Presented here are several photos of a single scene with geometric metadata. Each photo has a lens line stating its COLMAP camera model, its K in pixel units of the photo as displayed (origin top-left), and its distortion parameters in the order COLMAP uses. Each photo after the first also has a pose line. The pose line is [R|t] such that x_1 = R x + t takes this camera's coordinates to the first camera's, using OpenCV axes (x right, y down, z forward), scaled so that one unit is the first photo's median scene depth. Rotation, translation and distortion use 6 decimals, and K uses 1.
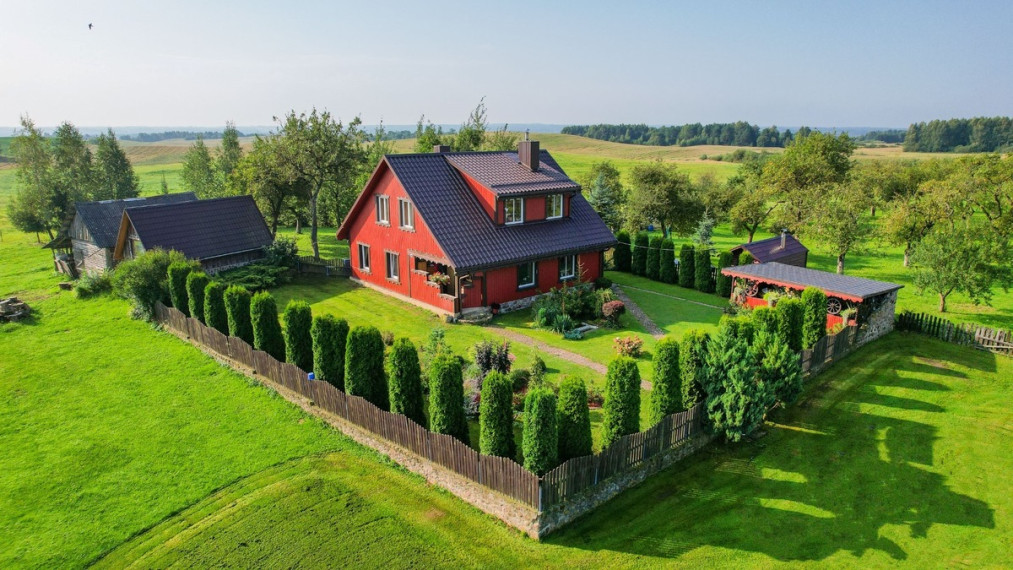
lens RADIAL K [[649.4, 0, 513.1], [0, 649.4, 287.5], [0, 0, 1]] dist [-0.087524, 0.085911]
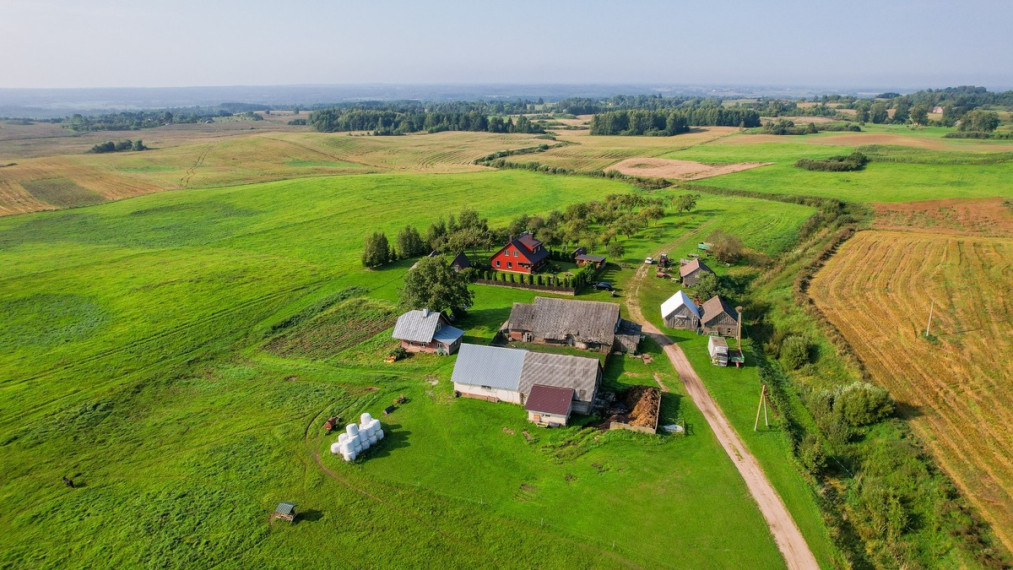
lens RADIAL K [[649.4, 0, 513.1], [0, 649.4, 287.5], [0, 0, 1]] dist [-0.087524, 0.085911]
pose [[0.907143, -0.132908, 0.399284, -2.507587], [0.107355, 0.990511, 0.085805, -0.329030], [-0.406899, -0.034973, 0.912803, -3.977275]]
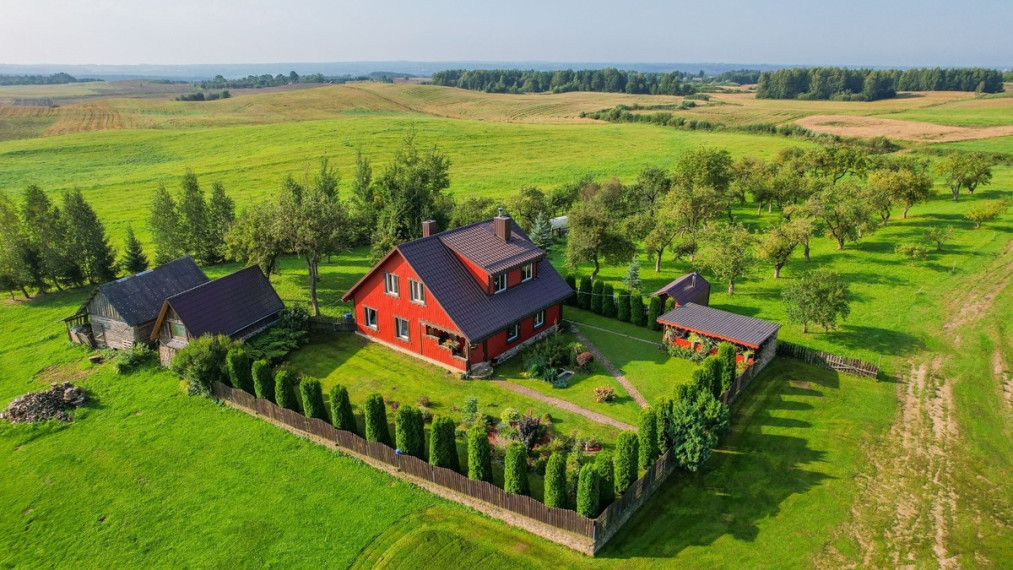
lens RADIAL K [[649.4, 0, 513.1], [0, 649.4, 287.5], [0, 0, 1]] dist [-0.087524, 0.085911]
pose [[0.980684, -0.065825, 0.184191, -0.250942], [0.048730, 0.994202, 0.095850, -0.274185], [-0.189432, -0.085023, 0.978206, -0.301815]]
